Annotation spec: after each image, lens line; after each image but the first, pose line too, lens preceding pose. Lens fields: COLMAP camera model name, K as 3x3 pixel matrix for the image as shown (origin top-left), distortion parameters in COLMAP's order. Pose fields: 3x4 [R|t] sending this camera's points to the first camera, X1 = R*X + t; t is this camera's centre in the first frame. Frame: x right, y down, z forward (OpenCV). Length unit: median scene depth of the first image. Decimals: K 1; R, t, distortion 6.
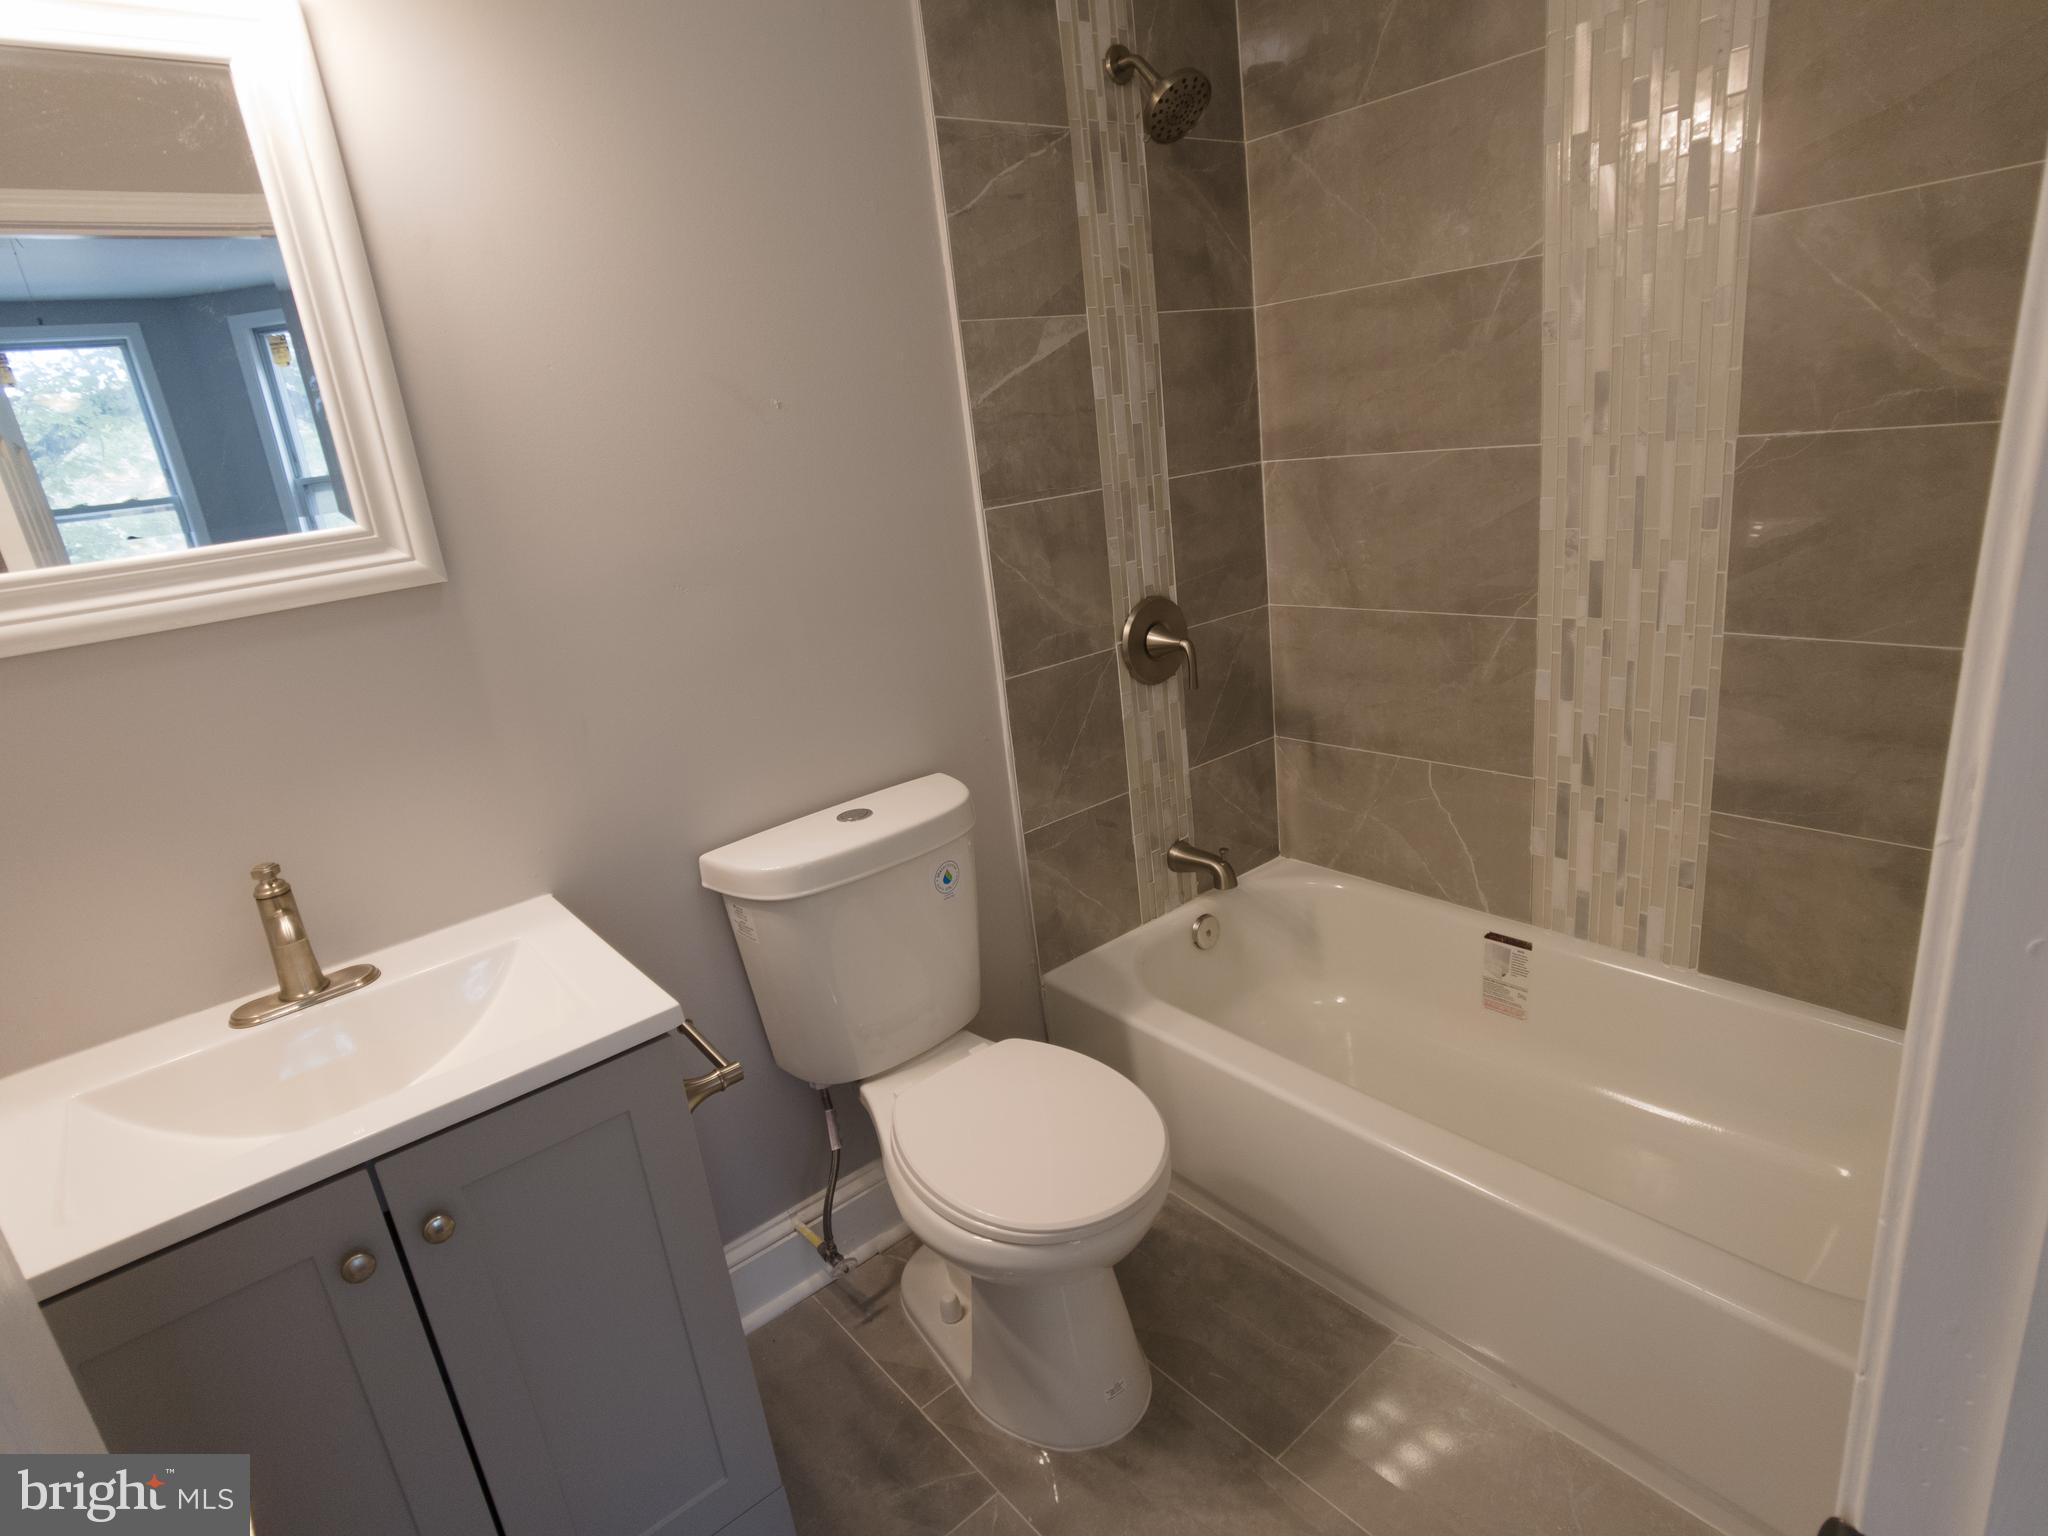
lens RADIAL K [[1097.8, 0, 1024.0], [0, 1097.8, 768.0], [0, 0, 1]] dist [-0.012678, -0.002529]
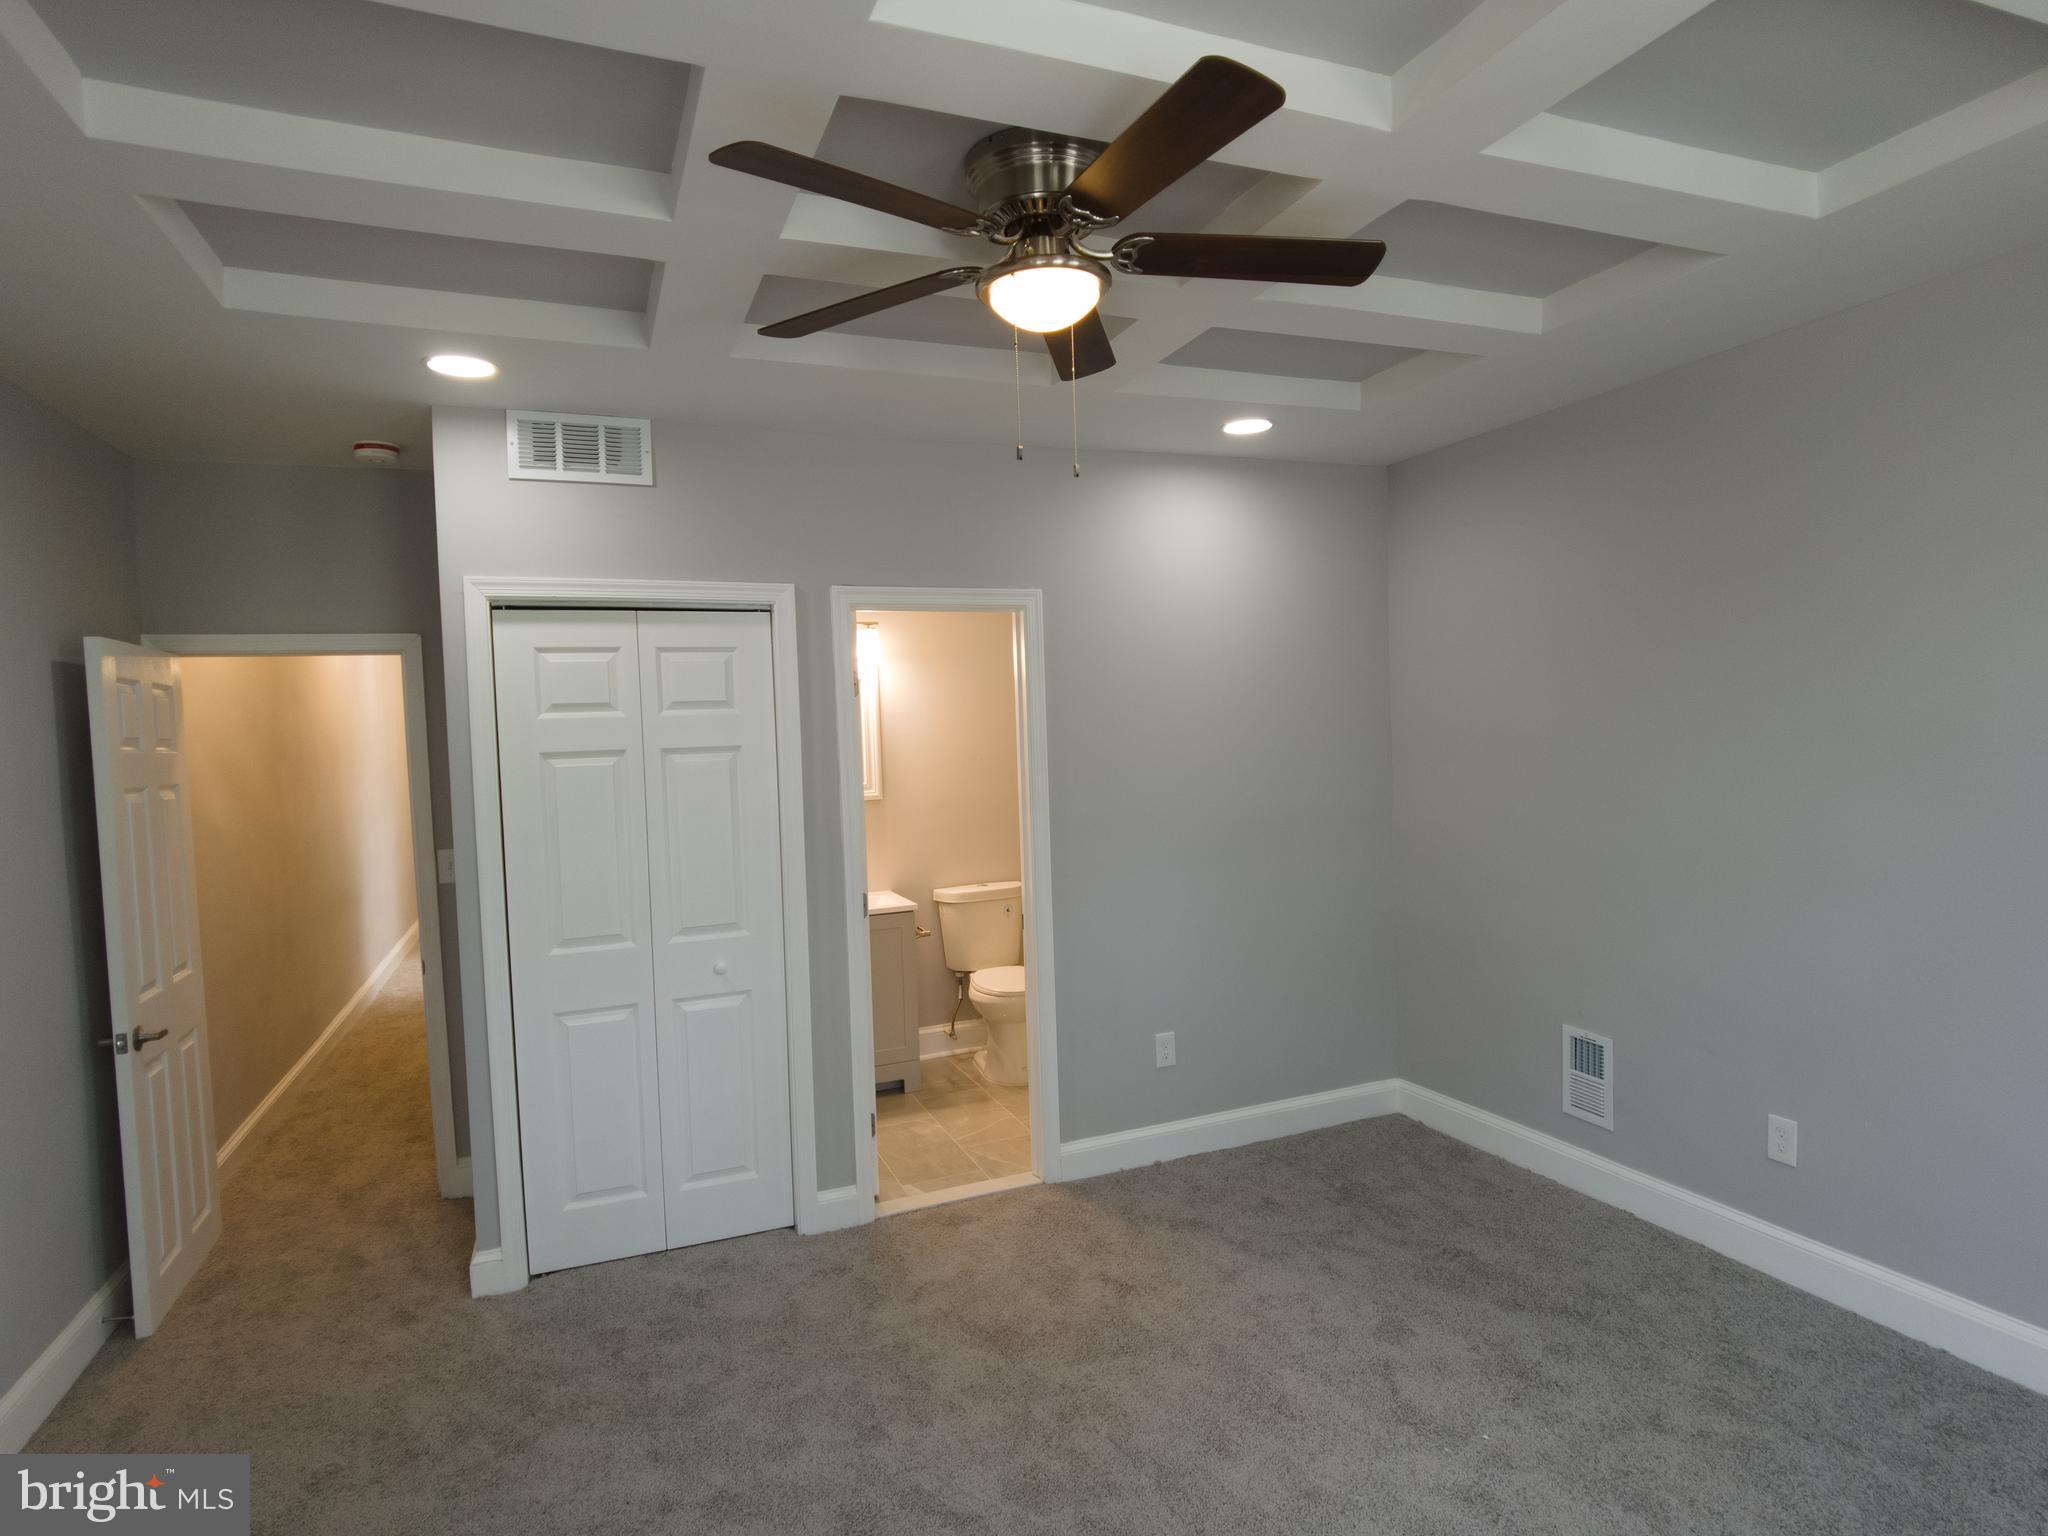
lens RADIAL K [[1097.8, 0, 1024.0], [0, 1097.8, 768.0], [0, 0, 1]] dist [-0.012678, -0.002529]
pose [[0.951709, 0.092837, -0.292629, 0.760348], [-0.161642, 0.961889, -0.220545, 0.354981], [0.261002, 0.257196, 0.930445, -1.775342]]
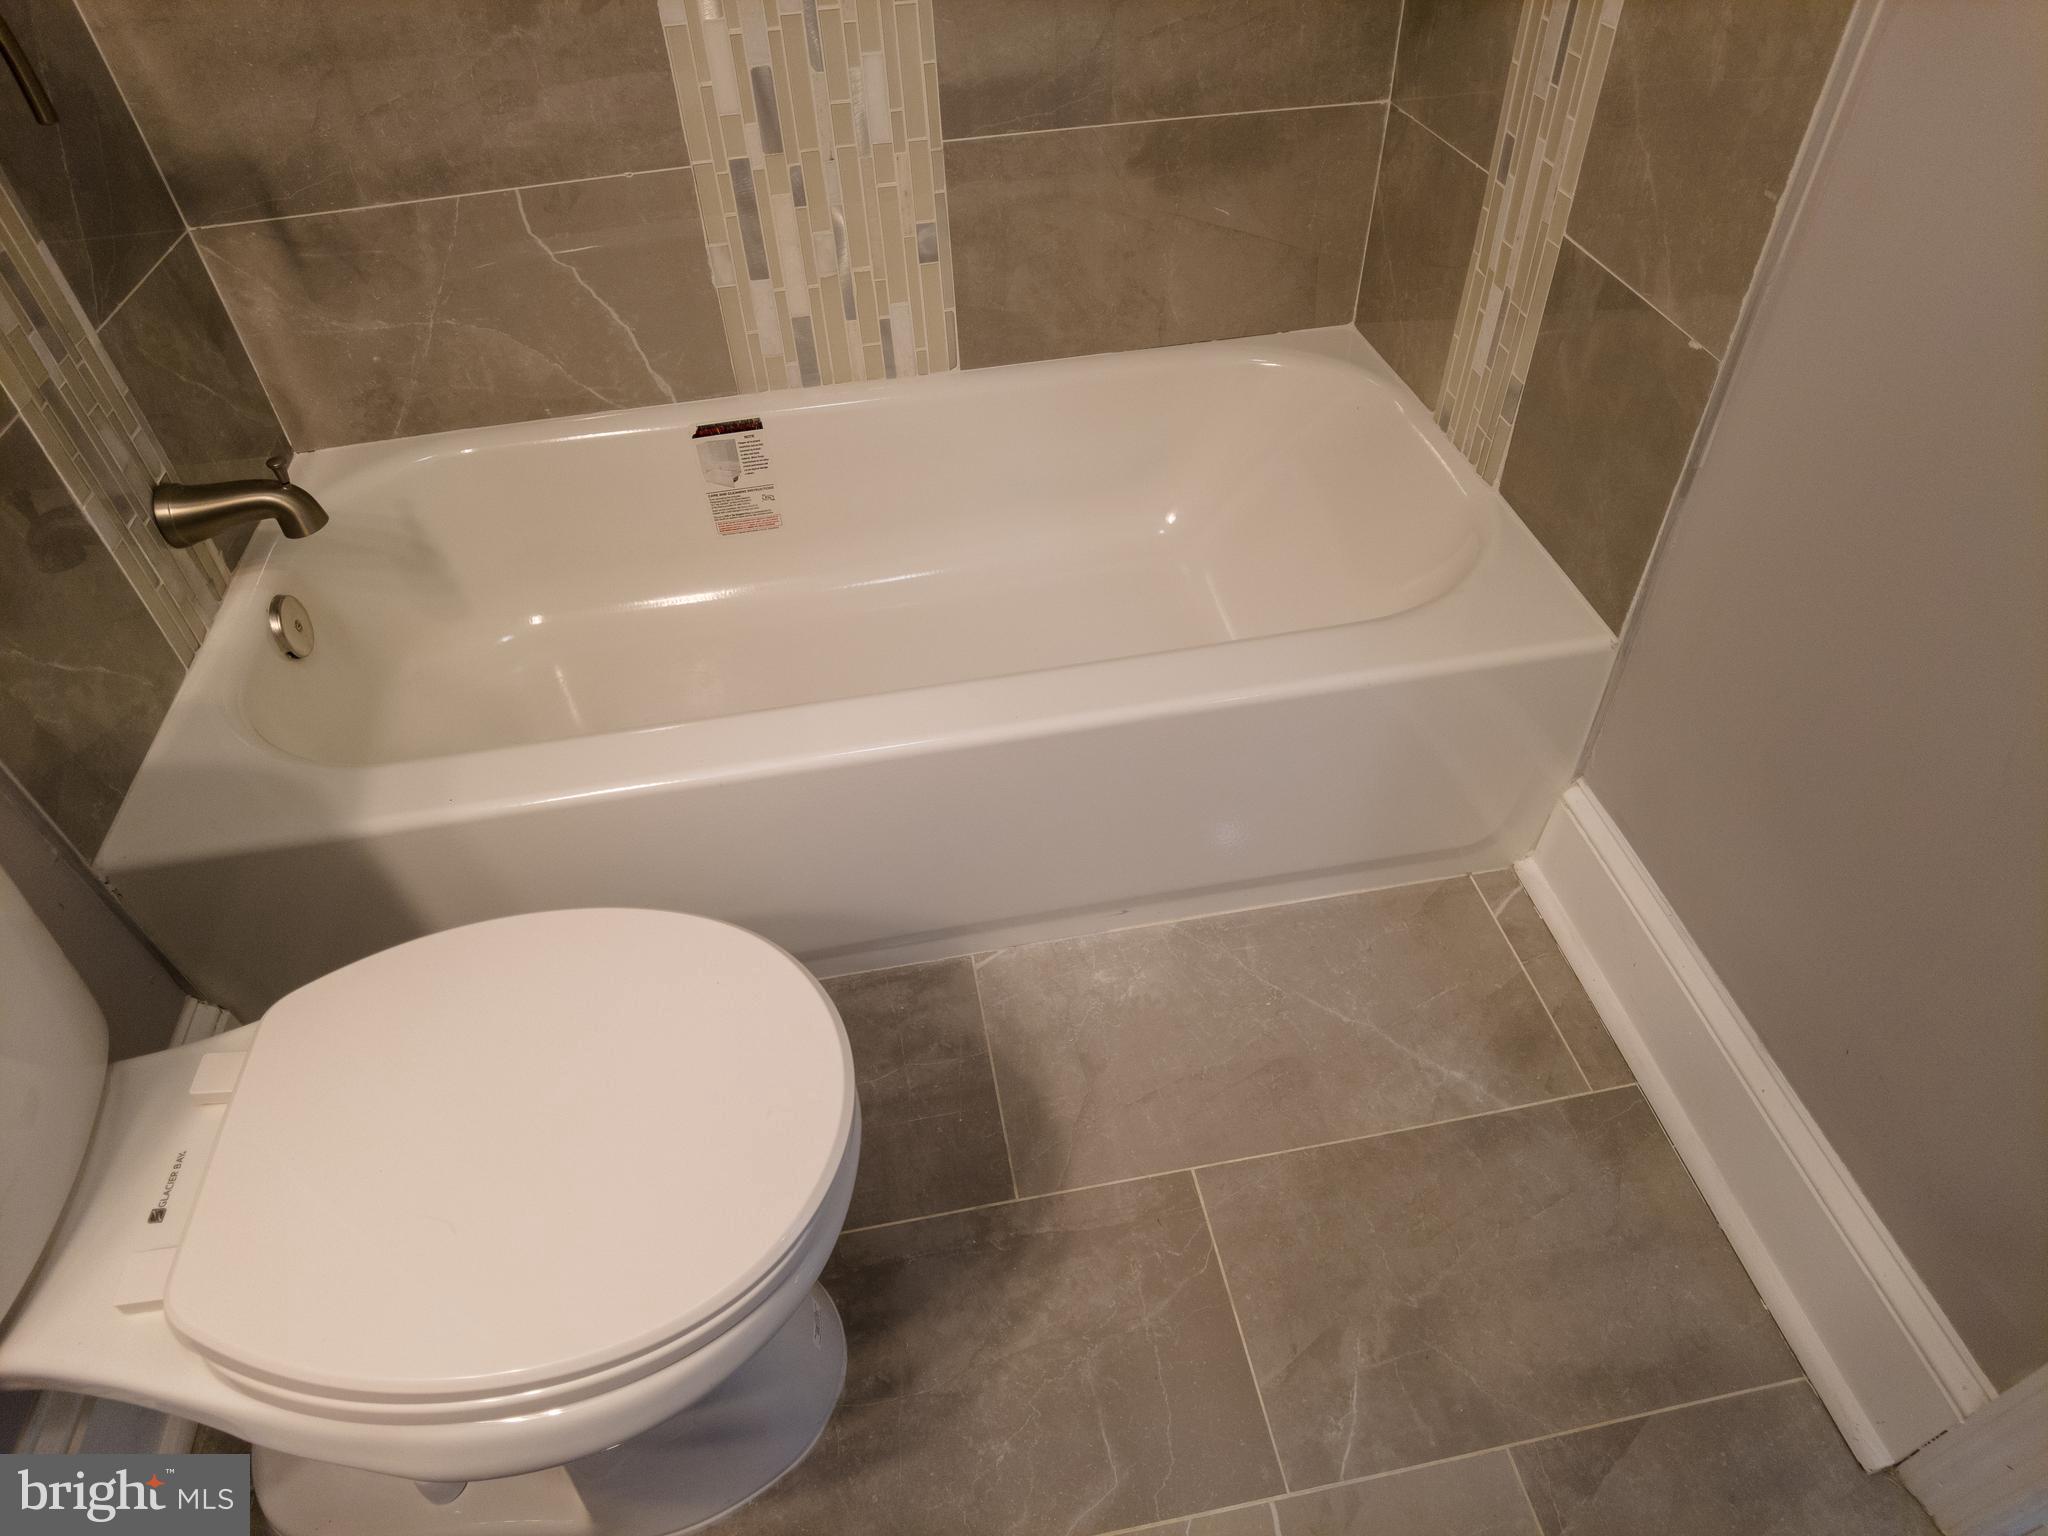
lens RADIAL K [[1244.2, 0, 1023.3], [0, 1244.2, 778.5], [0, 0, 1]] dist [-0.077744, 0.039598]
pose [[0.494807, -0.541720, 0.679489, -0.122174], [0.246135, 0.837264, 0.488269, 0.009656], [-0.833417, -0.074353, 0.547621, 0.432729]]
